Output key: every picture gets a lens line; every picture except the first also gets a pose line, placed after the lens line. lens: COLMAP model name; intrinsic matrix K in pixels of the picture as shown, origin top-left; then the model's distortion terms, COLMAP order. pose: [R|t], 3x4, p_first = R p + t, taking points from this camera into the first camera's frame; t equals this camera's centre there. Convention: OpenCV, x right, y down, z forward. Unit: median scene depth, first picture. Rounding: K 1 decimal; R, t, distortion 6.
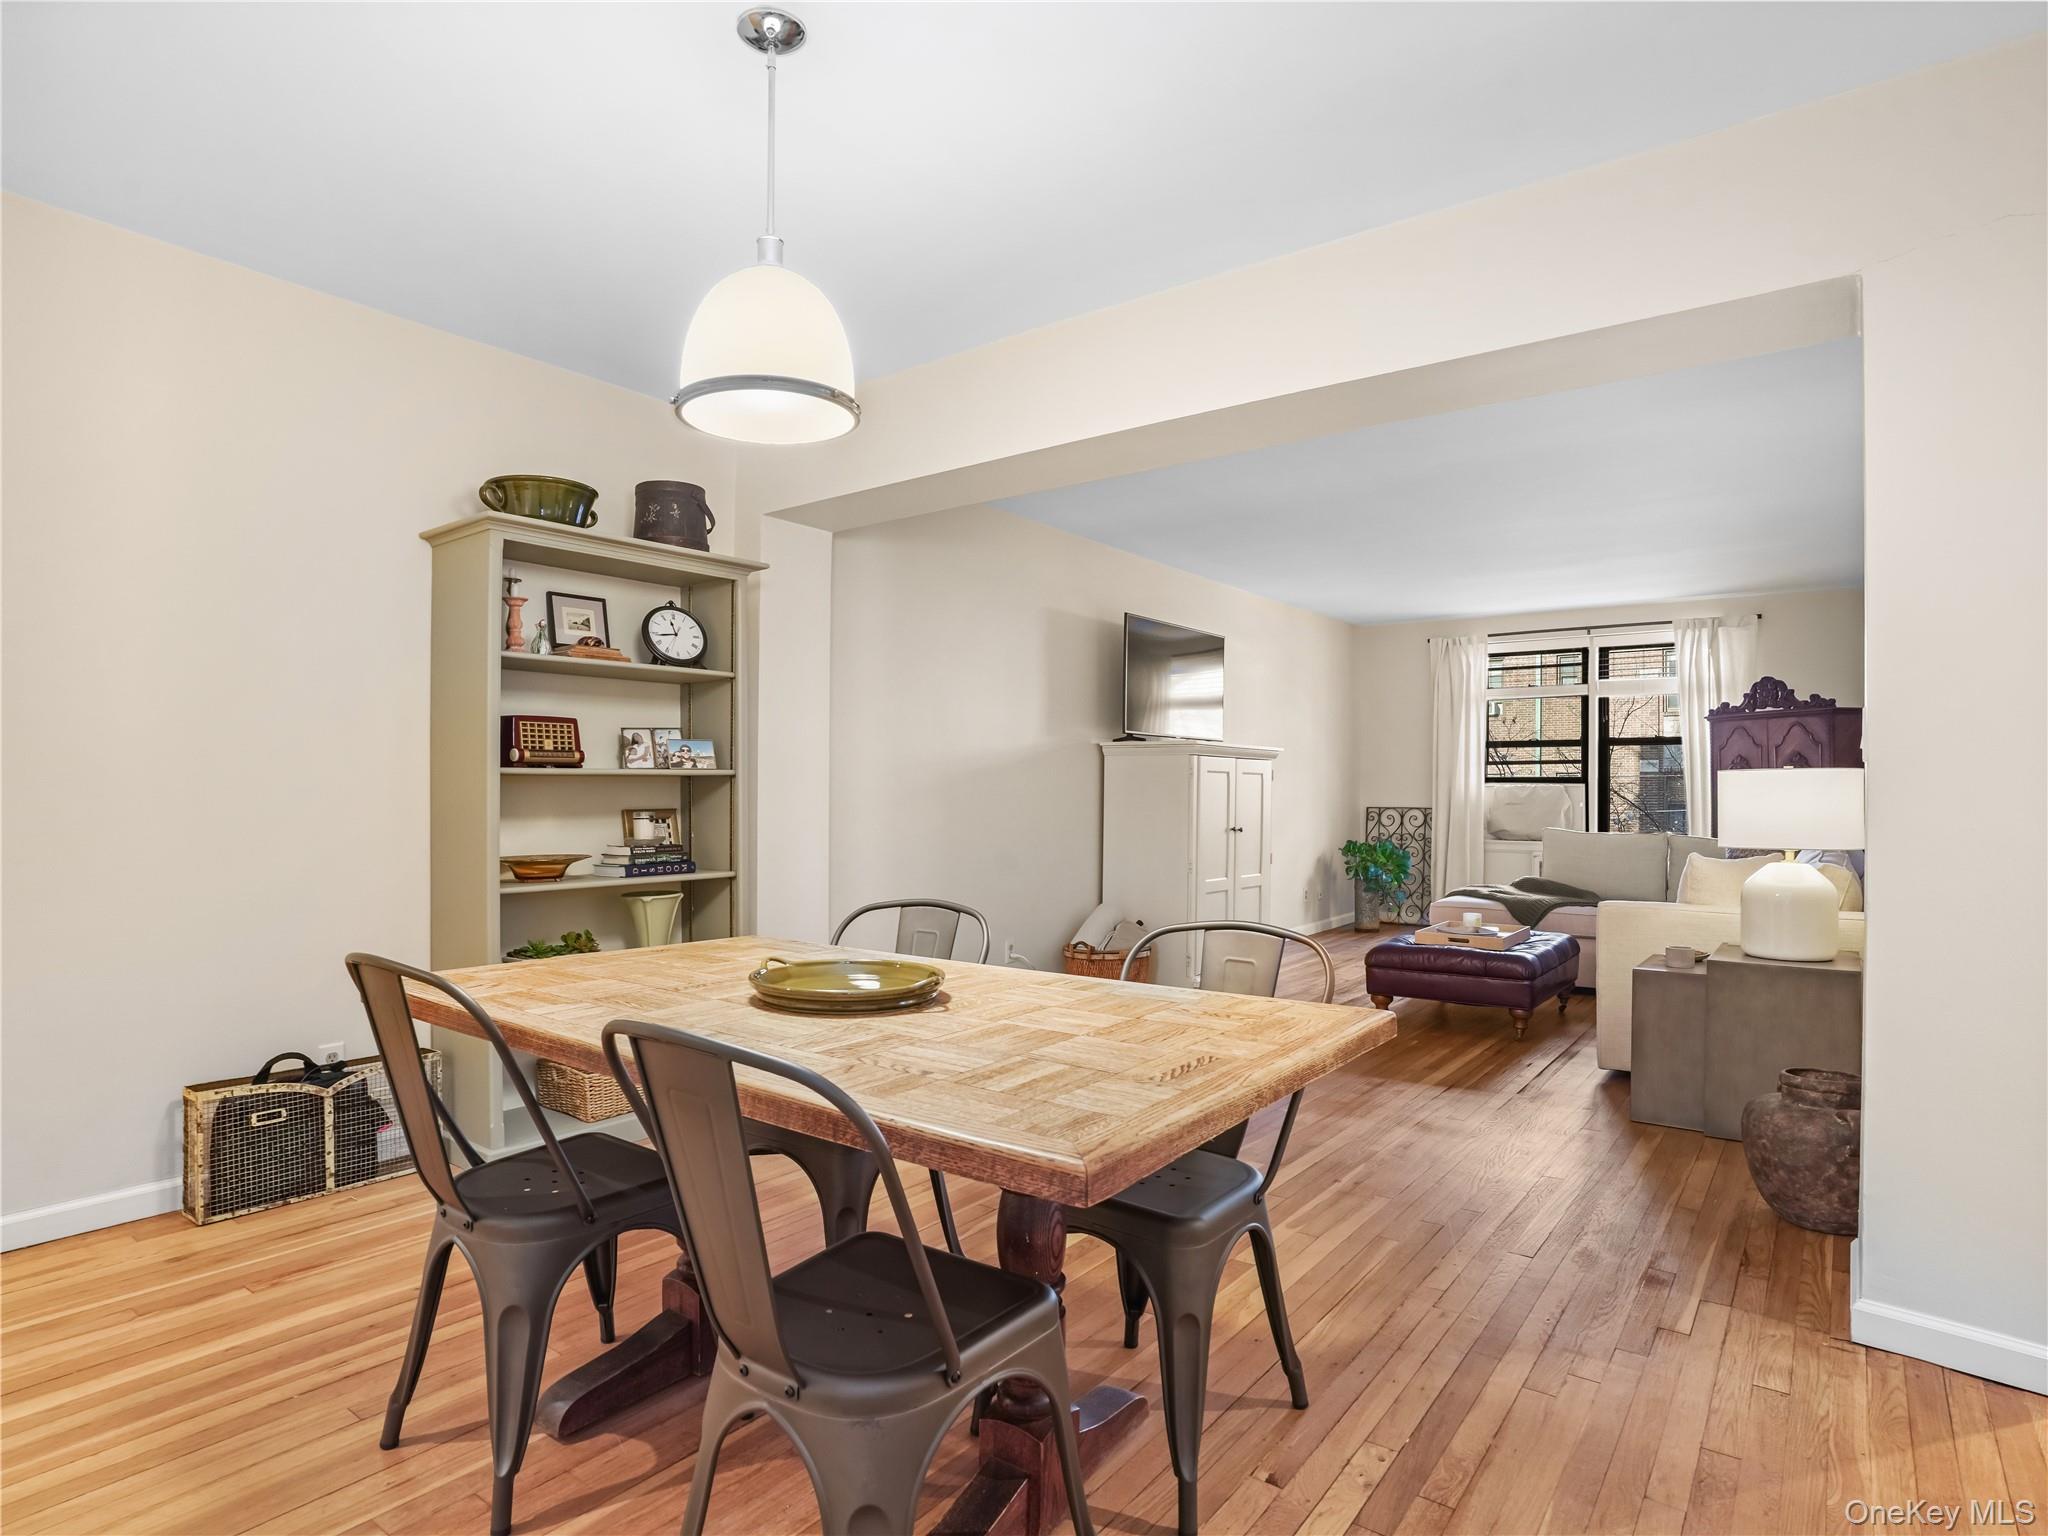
lens RADIAL K [[1125.4, 0, 1036.8], [0, 1125.4, 782.2], [0, 0, 1]] dist [-0.059692, 0.010531]
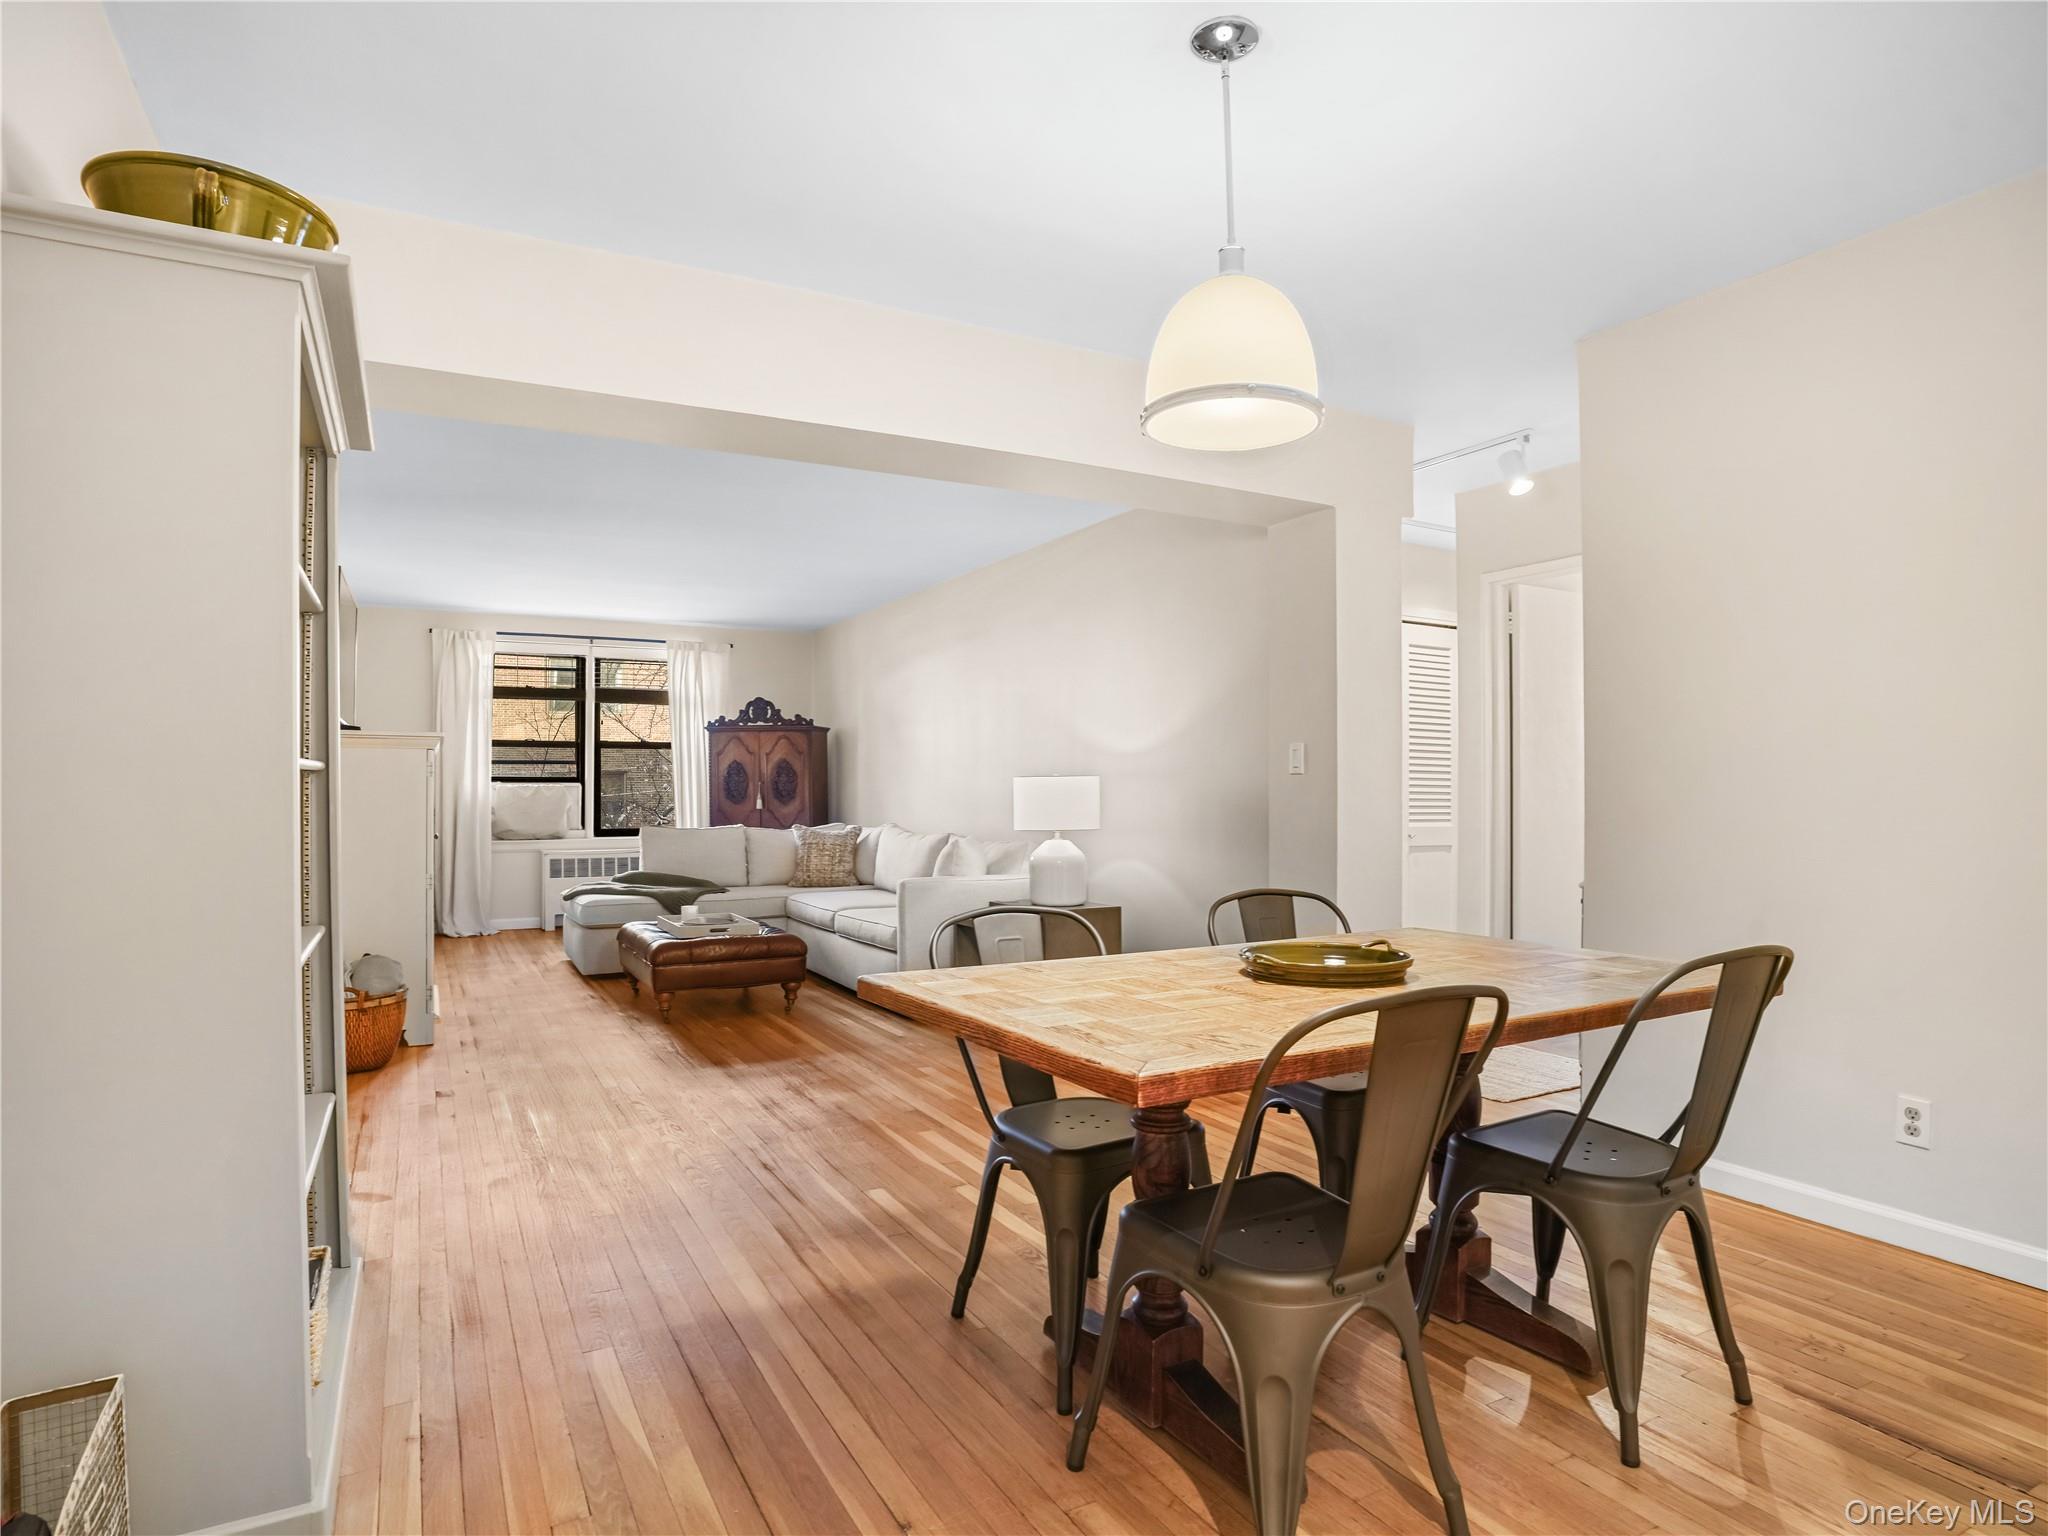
lens RADIAL K [[1125.4, 0, 1003.2], [0, 1125.4, 779.1], [0, 0, 1]] dist [-0.059692, 0.010531]
pose [[0.437357, 0.006486, 0.899264, -0.299007], [-0.005473, 0.999975, -0.004551, -0.000484], [-0.899271, -0.002931, 0.437382, 0.176823]]
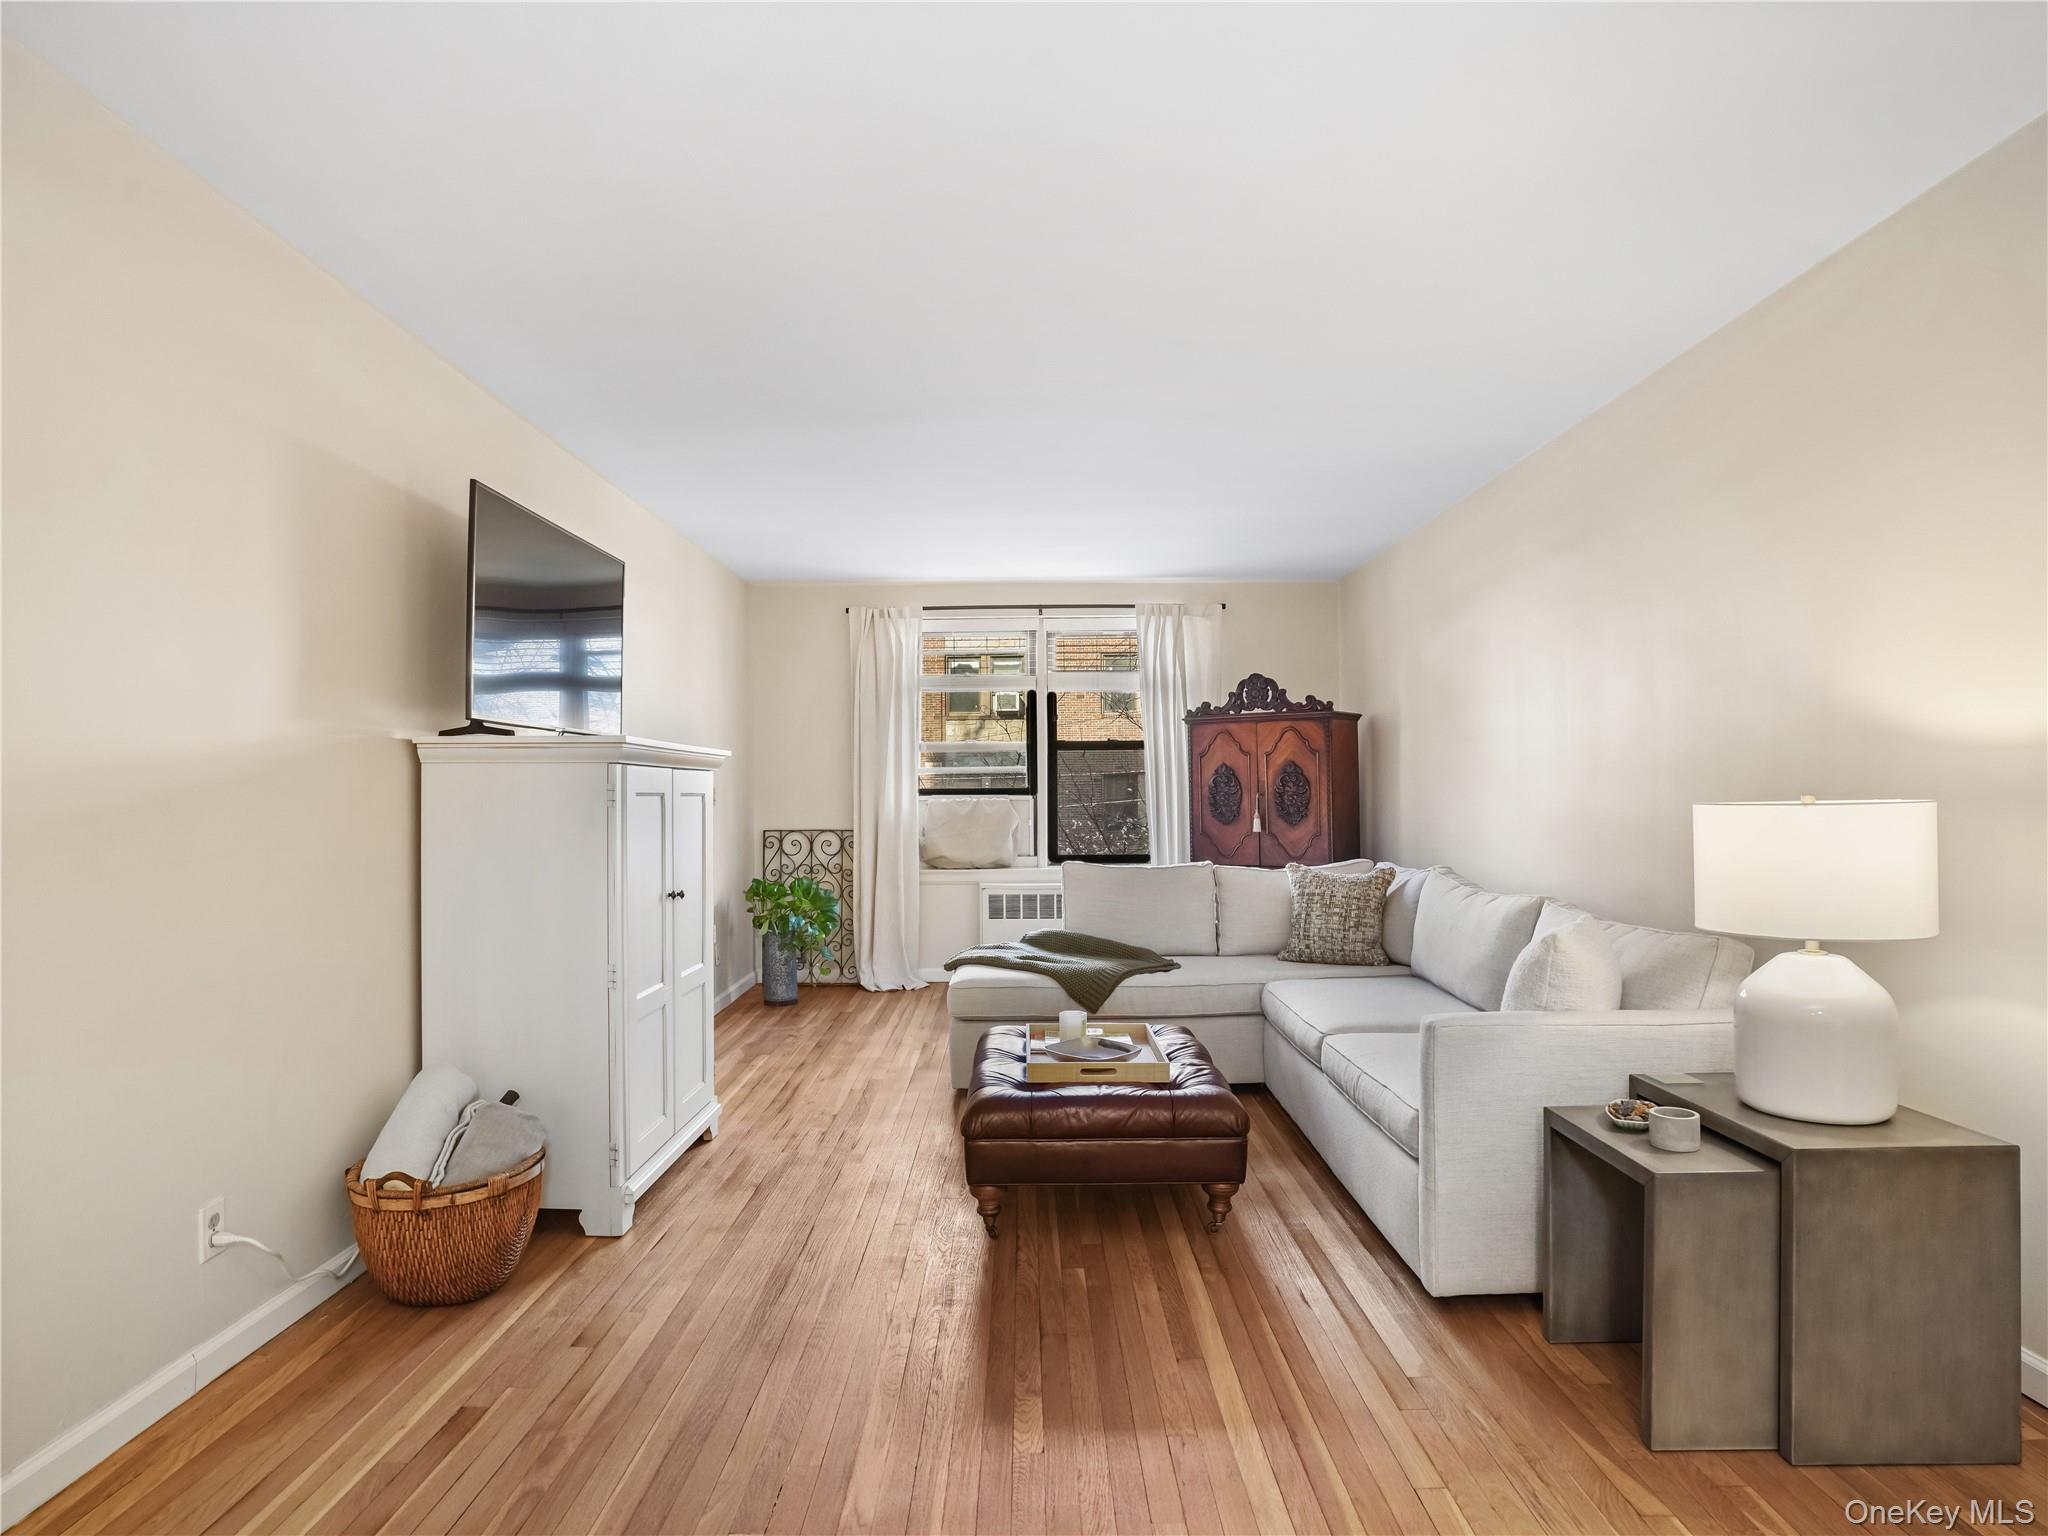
lens RADIAL K [[1151.6, 0, 1020.8], [0, 1151.6, 786.4], [0, 0, 1]] dist [-0.060955, 0.002554]
pose [[0.809852, -0.006379, 0.586599, -0.014300], [0.004486, 0.999979, 0.004681, -0.010776], [-0.586616, -0.001159, 0.809864, 0.325072]]
